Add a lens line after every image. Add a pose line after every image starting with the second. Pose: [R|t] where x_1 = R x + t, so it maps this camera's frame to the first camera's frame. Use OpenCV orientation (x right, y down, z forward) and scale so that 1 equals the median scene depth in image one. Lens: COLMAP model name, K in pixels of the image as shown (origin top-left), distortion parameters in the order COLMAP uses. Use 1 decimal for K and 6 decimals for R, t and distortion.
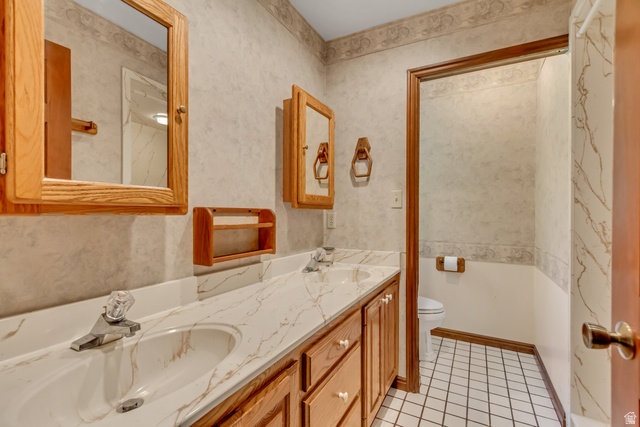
lens RADIAL K [[294.8, 0, 320.0], [0, 294.8, 213.5], [0, 0, 1]] dist [0.002597, 0.000605]
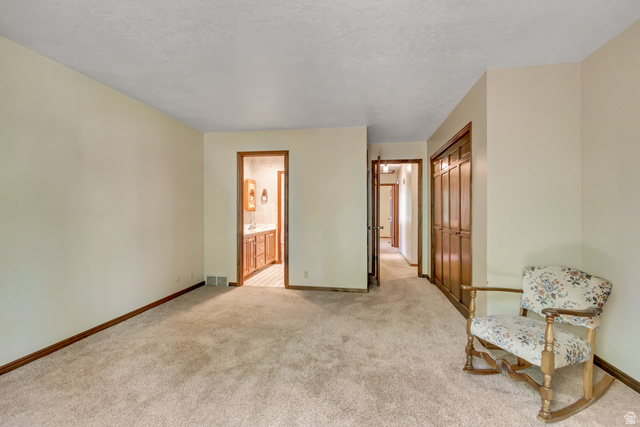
lens RADIAL K [[294.8, 0, 320.0], [0, 294.8, 213.5], [0, 0, 1]] dist [0.002597, 0.000605]
pose [[0.942492, -0.002664, 0.334217, -0.370542], [0.003433, 0.999993, -0.001711, 0.020260], [-0.334210, 0.002760, 0.942494, -2.282110]]
